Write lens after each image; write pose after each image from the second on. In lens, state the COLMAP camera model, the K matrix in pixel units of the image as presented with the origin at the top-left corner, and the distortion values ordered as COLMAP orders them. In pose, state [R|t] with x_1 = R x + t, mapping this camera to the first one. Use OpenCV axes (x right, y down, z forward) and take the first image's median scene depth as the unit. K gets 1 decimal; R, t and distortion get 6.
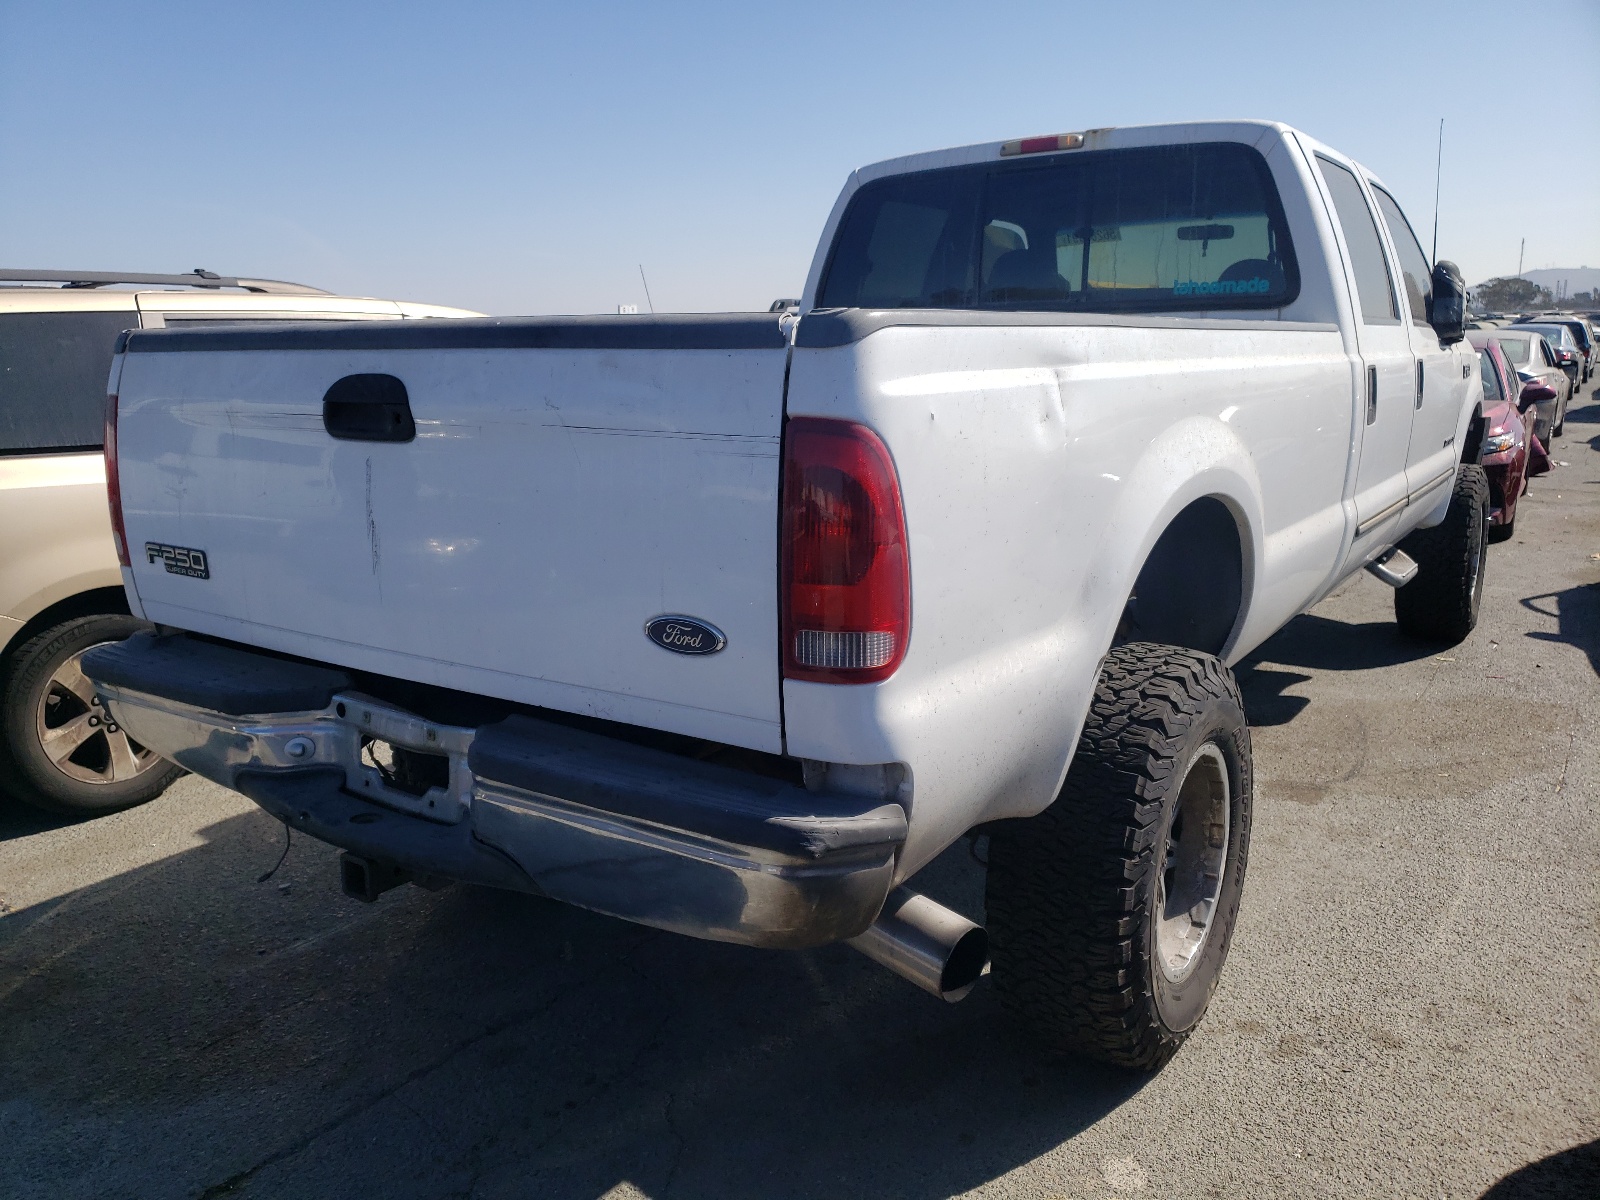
lens RADIAL K [[1233.0, 0, 800.0], [0, 1233.0, 600.0], [0, 0, 1]] dist [0.004877, 0.001040]
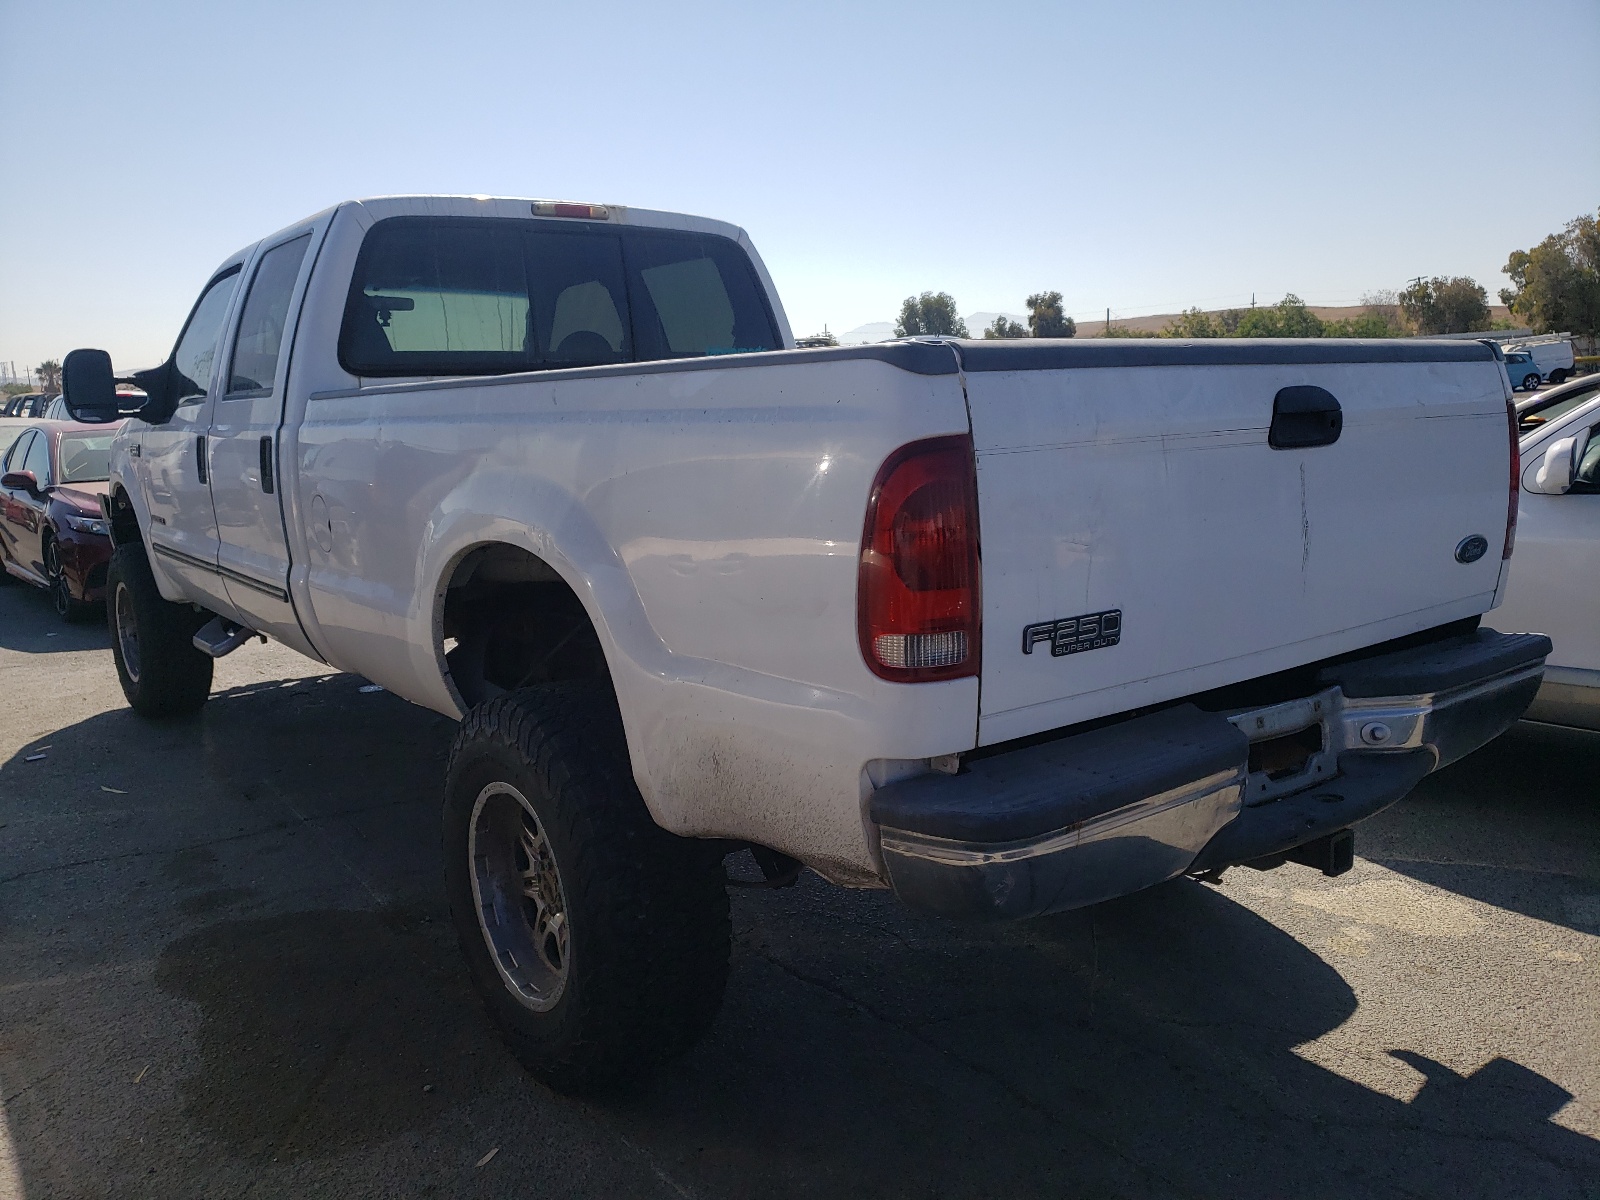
lens RADIAL K [[1205.0, 0, 800.0], [0, 1205.0, 600.0], [0, 0, 1]] dist [0.004931, 0.000438]
pose [[0.321019, -0.149873, 0.935139, -1.281294], [0.218026, 0.972574, 0.081028, -0.154287], [-0.921635, 0.177873, 0.344891, 0.910104]]
